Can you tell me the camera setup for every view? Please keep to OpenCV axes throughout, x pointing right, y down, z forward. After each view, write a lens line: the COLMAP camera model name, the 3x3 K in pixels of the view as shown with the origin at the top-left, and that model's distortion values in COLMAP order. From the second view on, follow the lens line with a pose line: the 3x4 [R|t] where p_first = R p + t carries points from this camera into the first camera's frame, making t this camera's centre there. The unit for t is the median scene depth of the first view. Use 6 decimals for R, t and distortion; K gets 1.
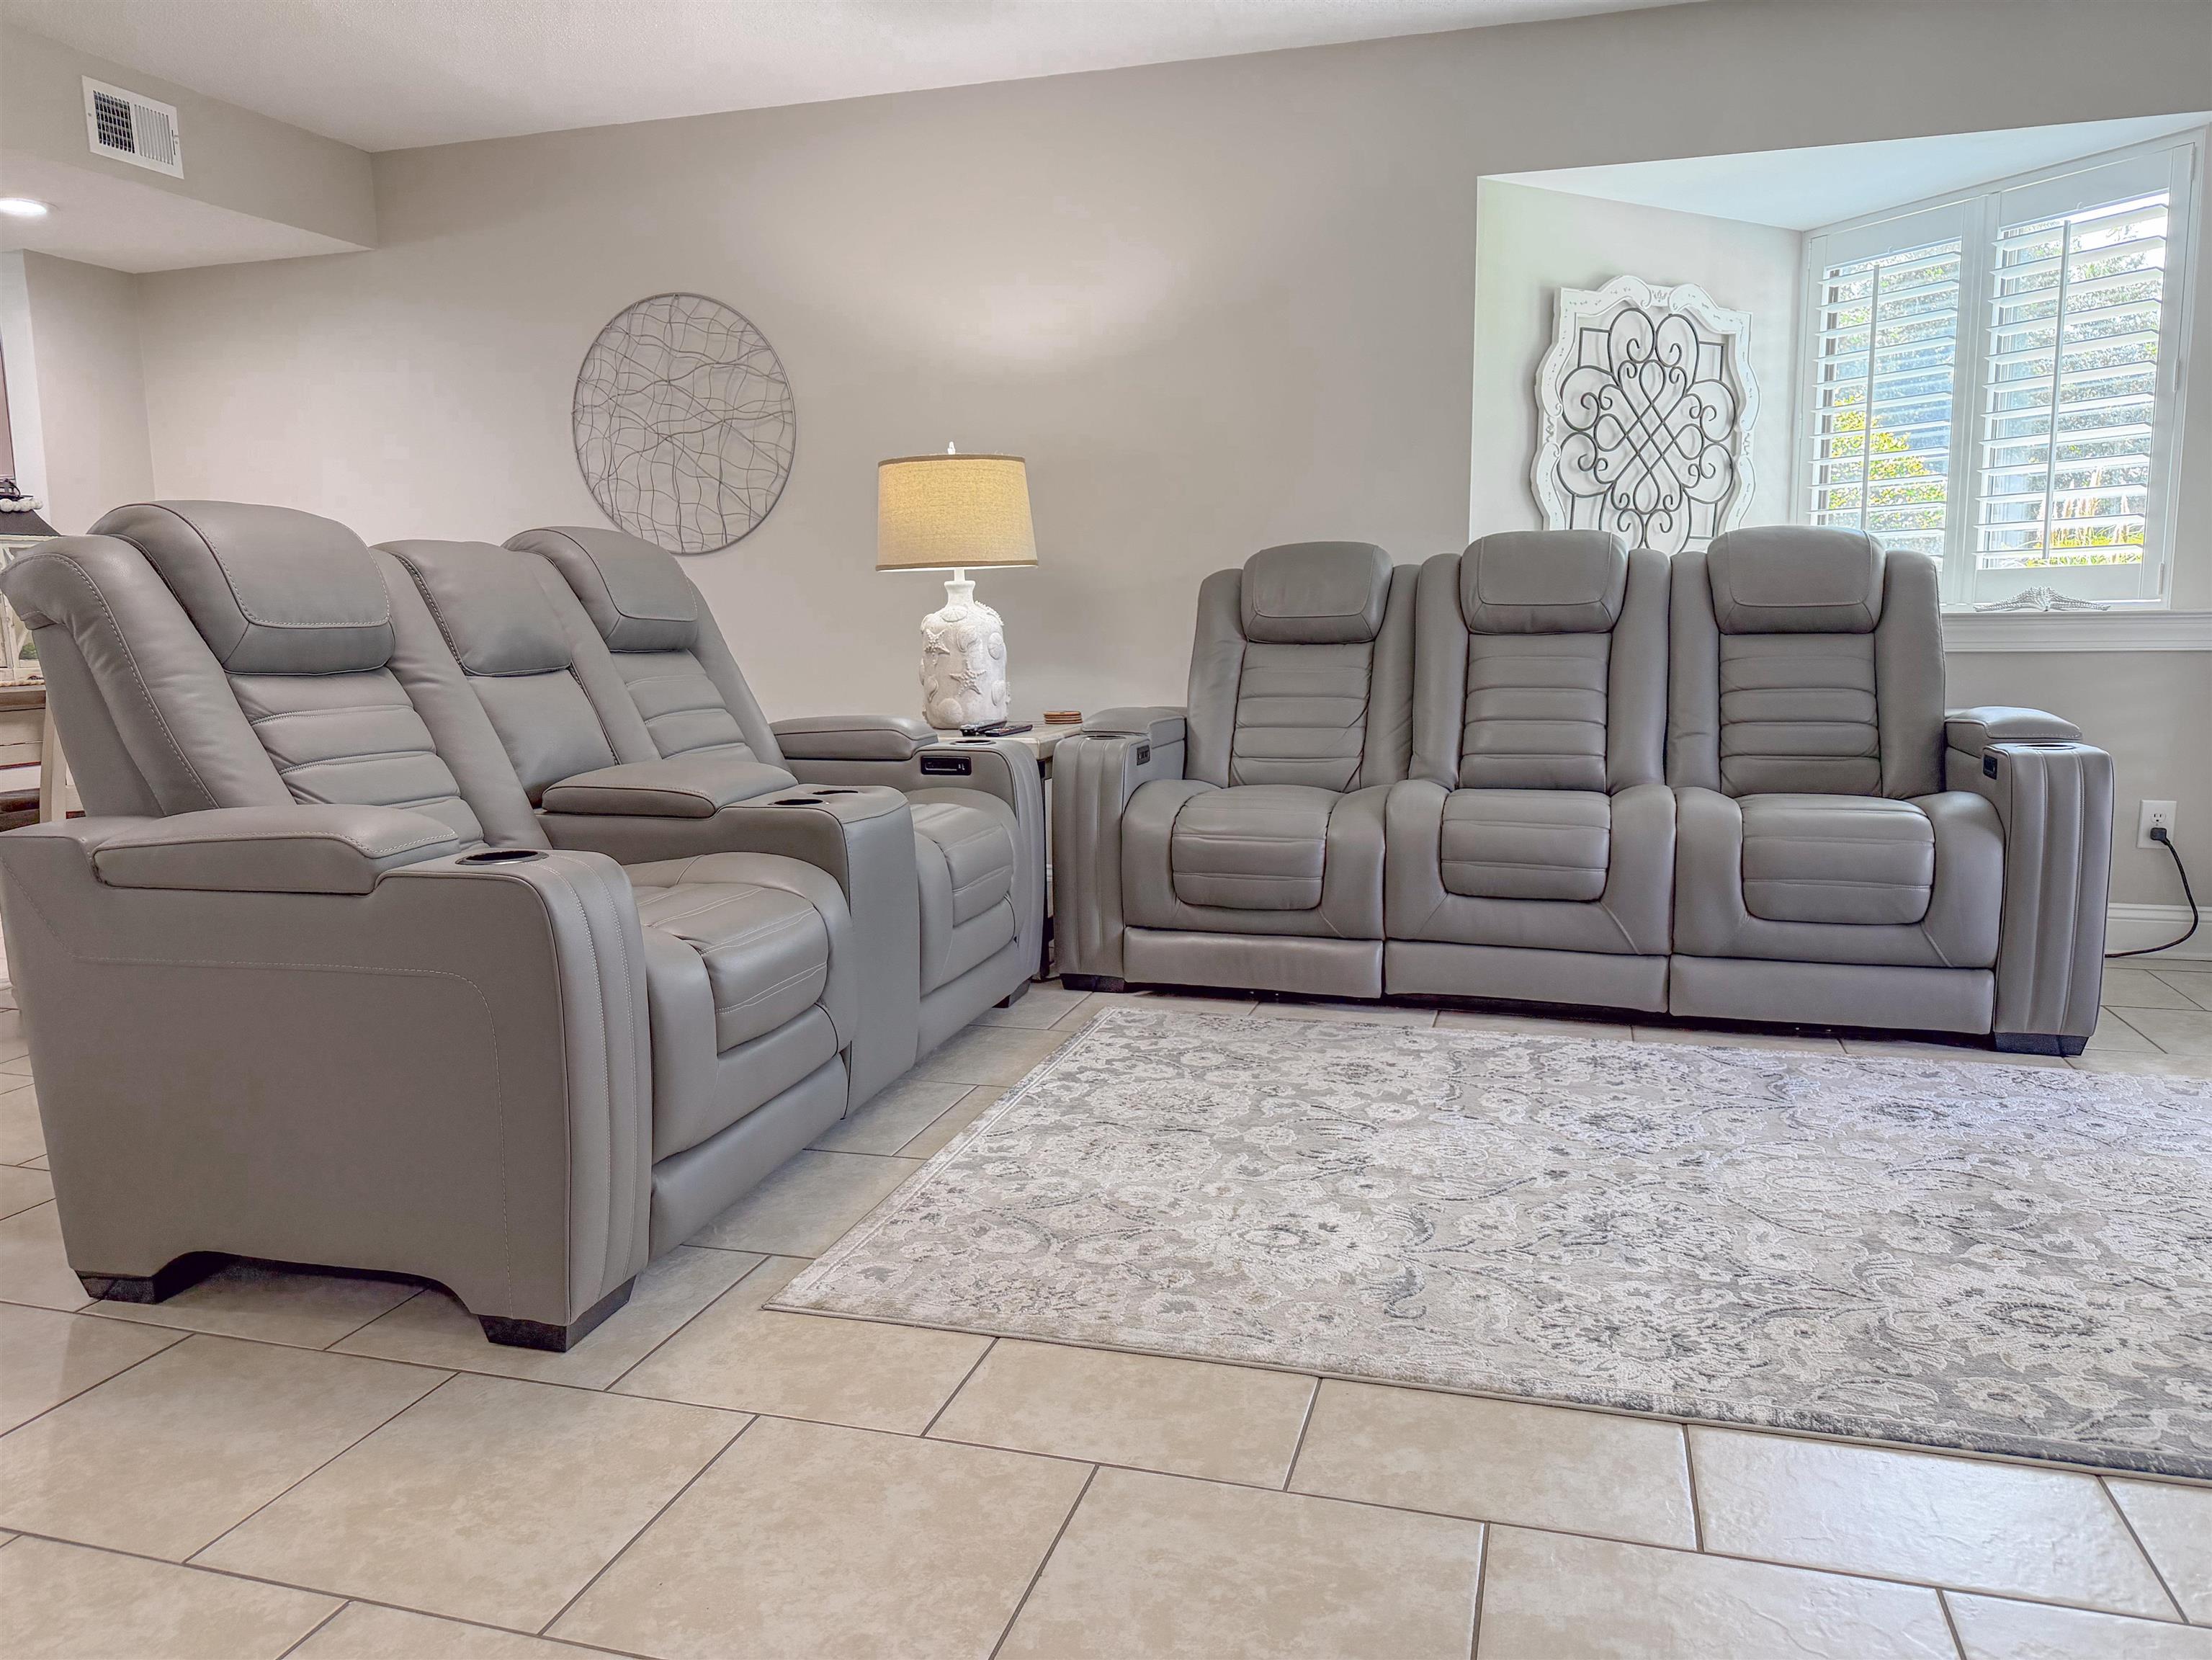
lens RADIAL K [[1547.0, 0, 1101.9], [0, 1547.0, 834.1], [0, 0, 1]] dist [0.077032, -0.107272]
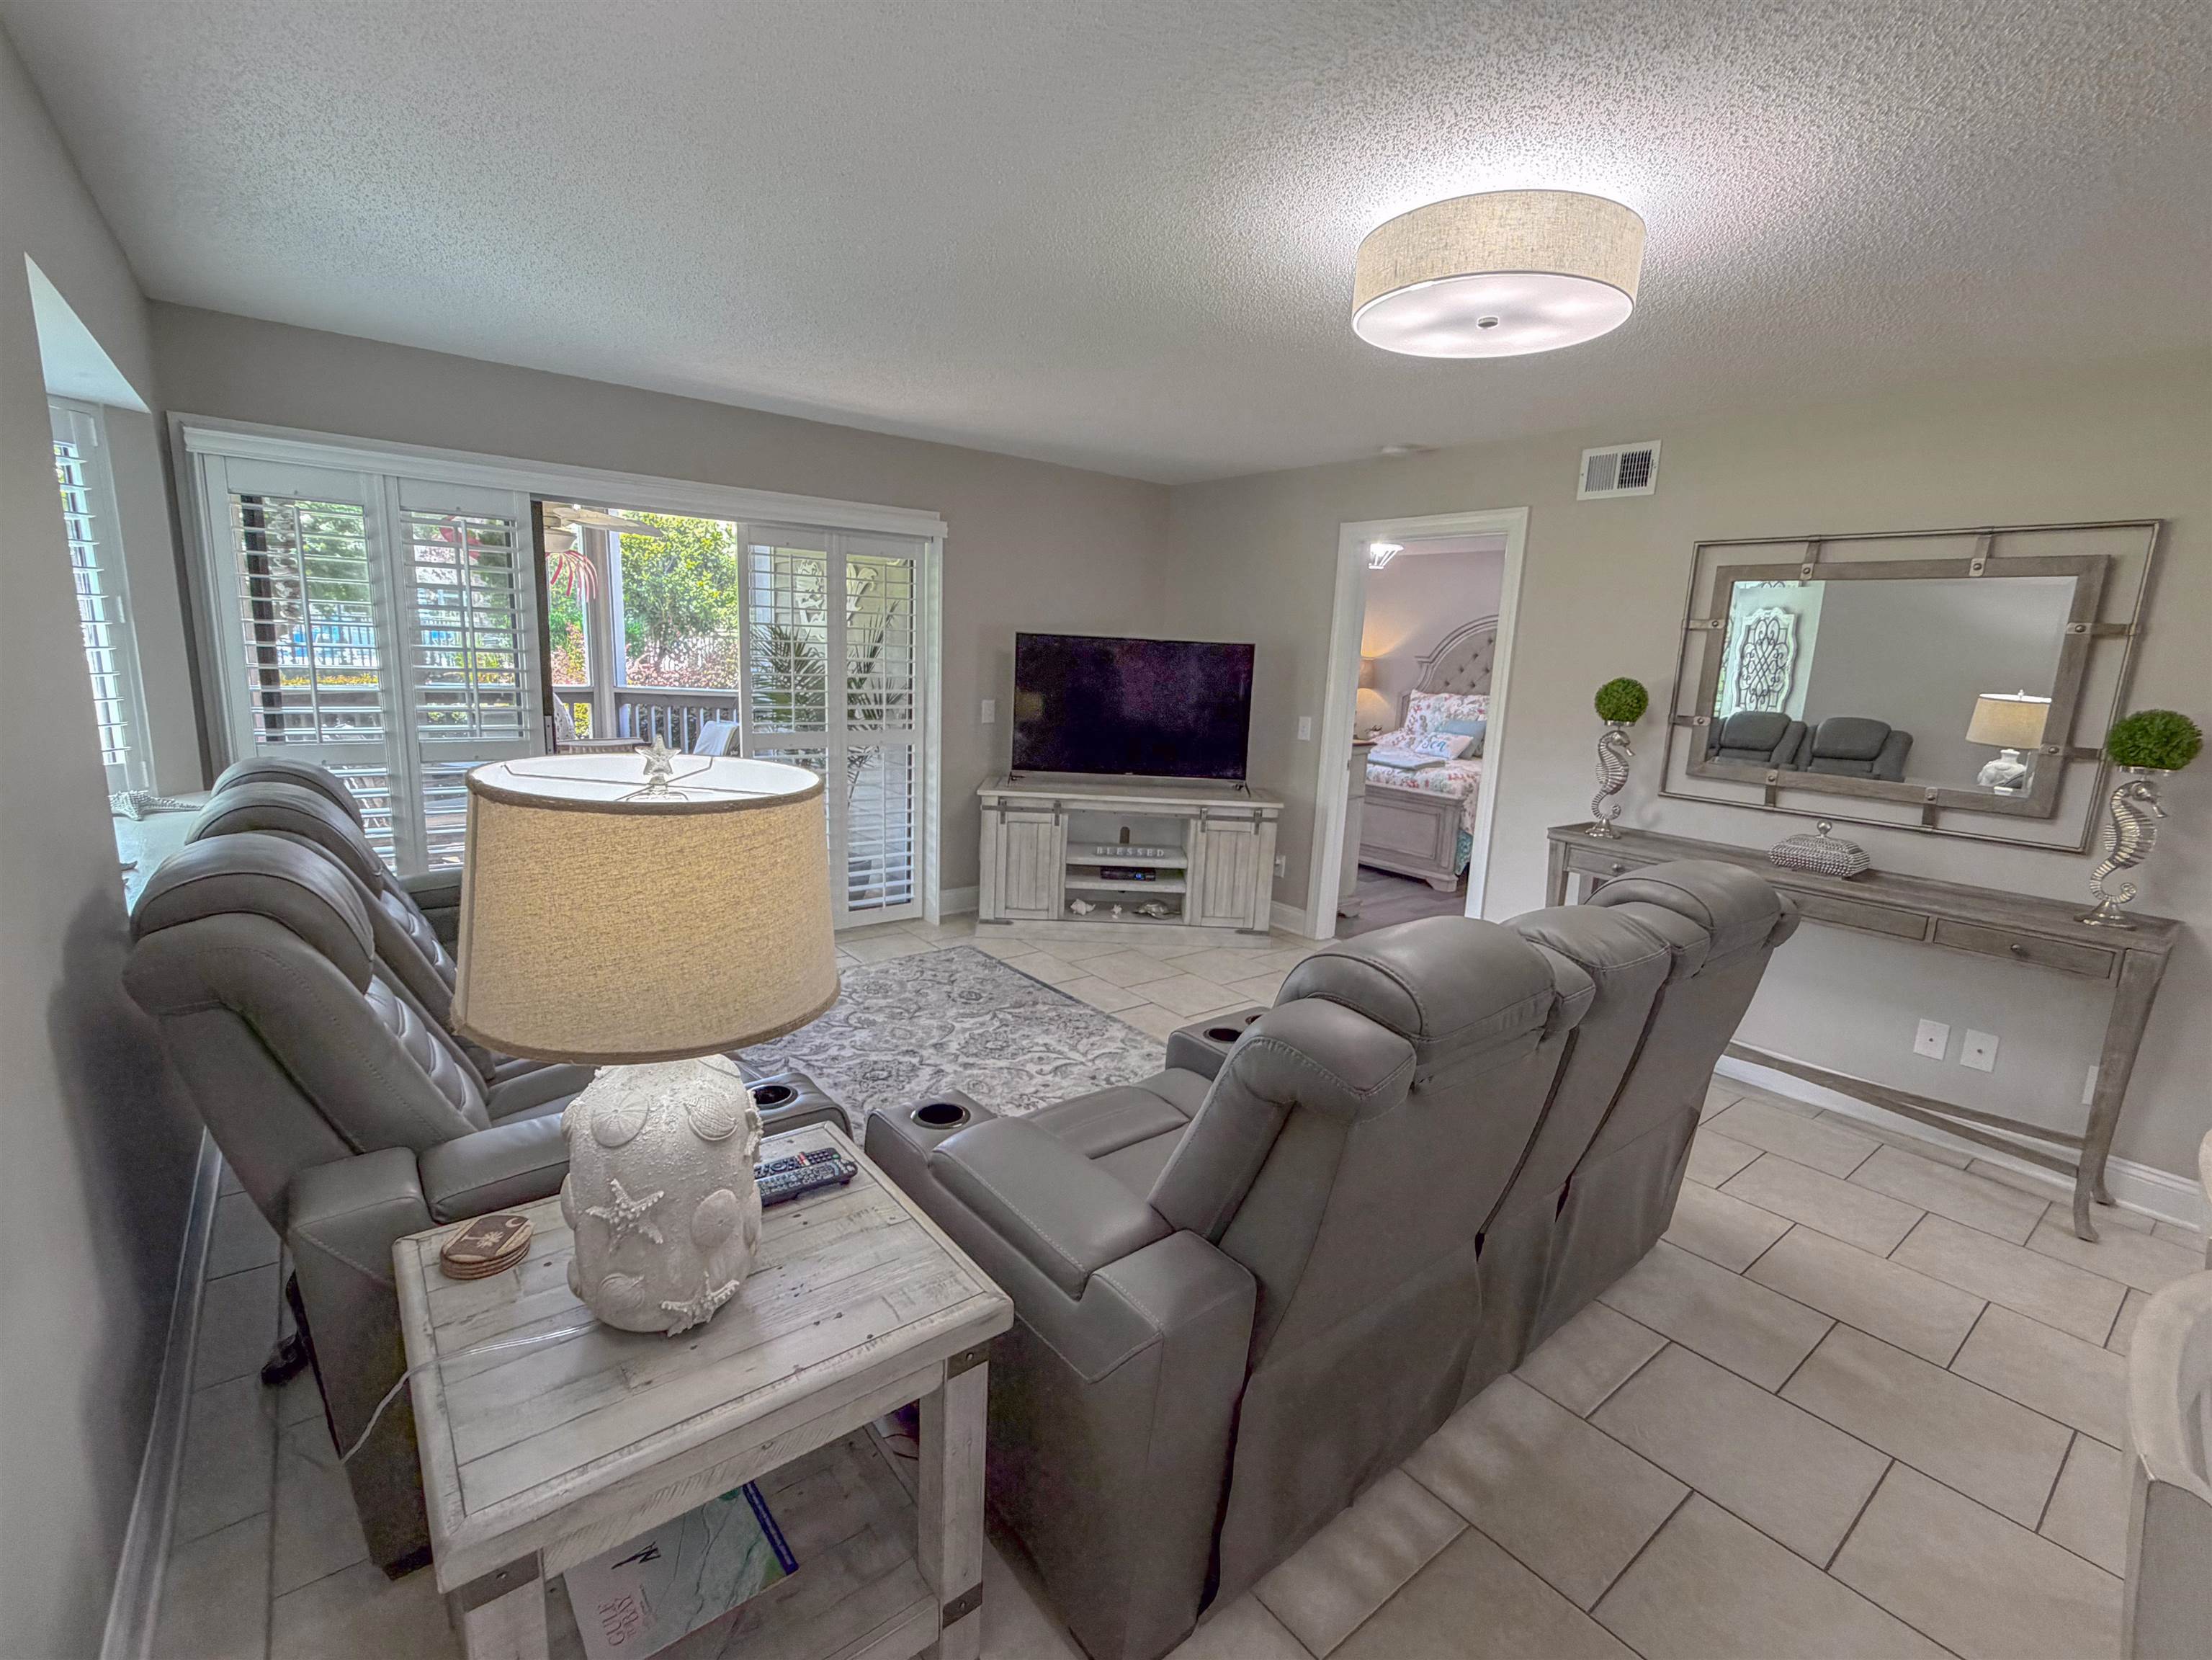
lens RADIAL K [[989.1, 0, 1107.5], [0, 989.1, 829.4], [0, 0, 1]] dist [0.000635, 0.000125]
pose [[-0.820892, -0.129031, 0.556316, -0.482166], [0.047050, 0.955549, 0.291055, -0.395299], [-0.569142, 0.265099, -0.778332, 1.501857]]
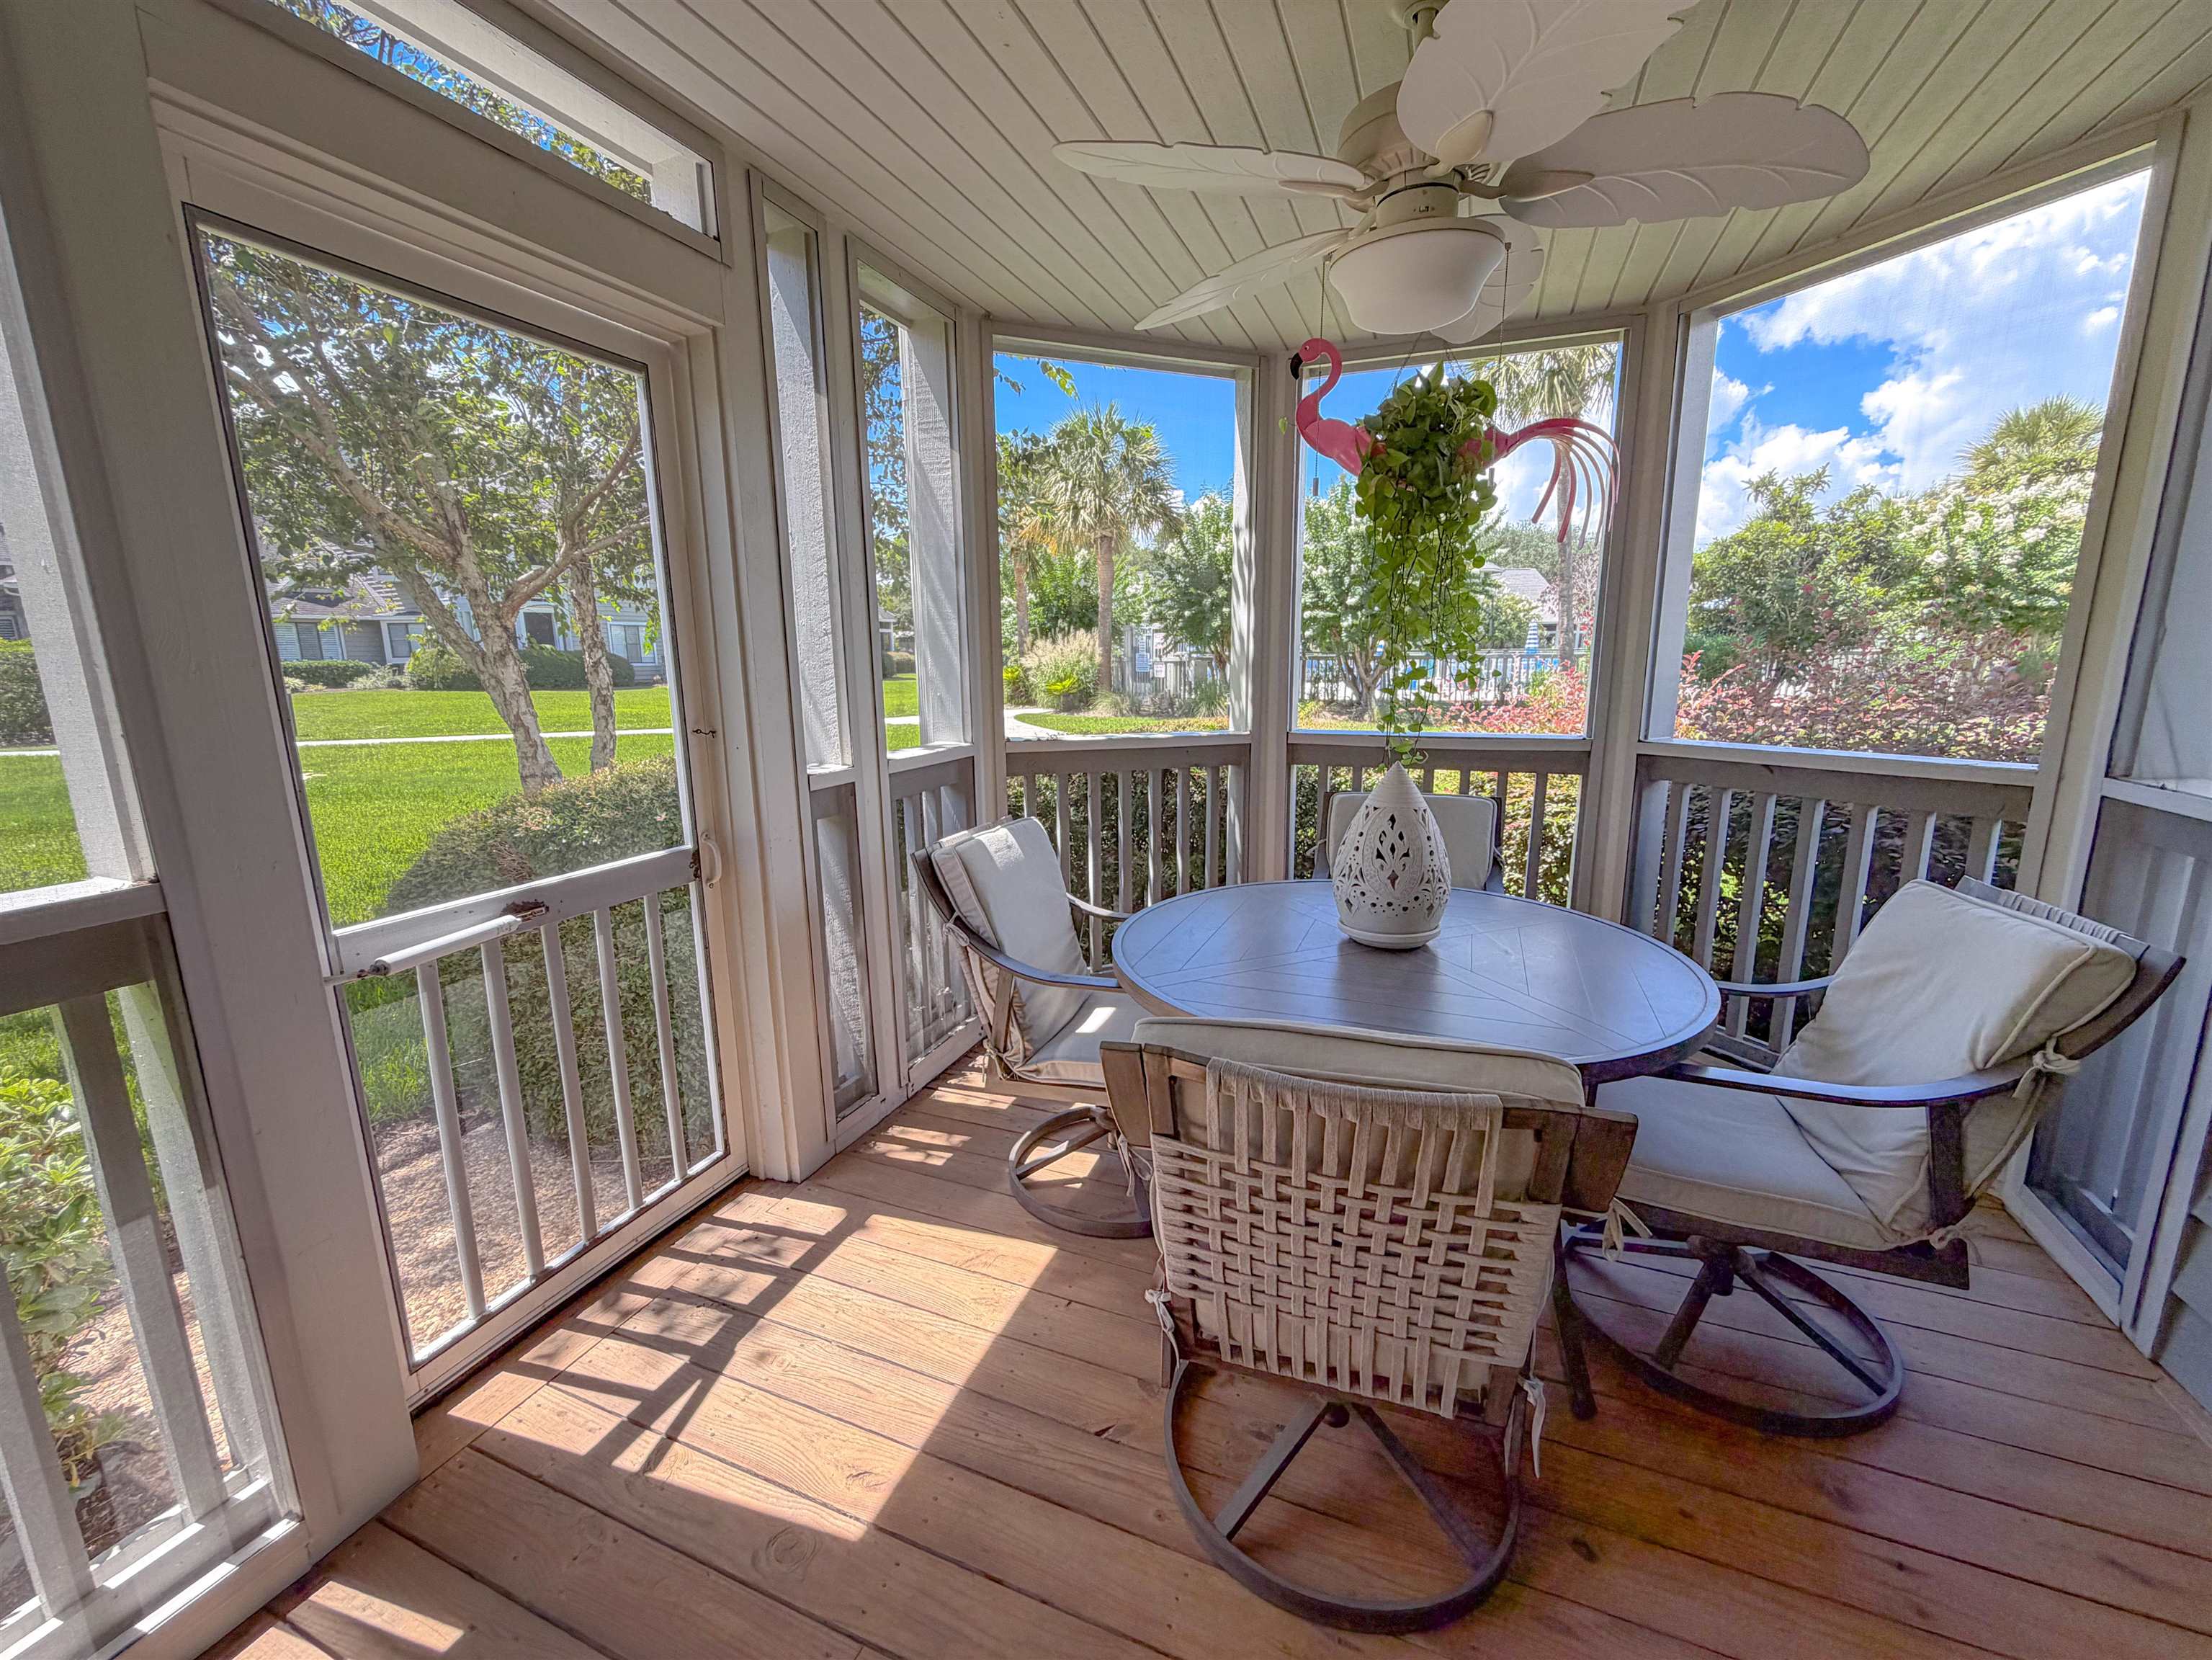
lens RADIAL K [[886.0, 0, 1097.0], [0, 886.0, 832.4], [0, 0, 1]] dist [0.001589, 0.000071]
pose [[0.101868, -0.180858, 0.978220, 0.839801], [0.152001, 0.974618, 0.164363, -0.238116], [-0.983117, 0.131947, 0.126773, 0.704788]]
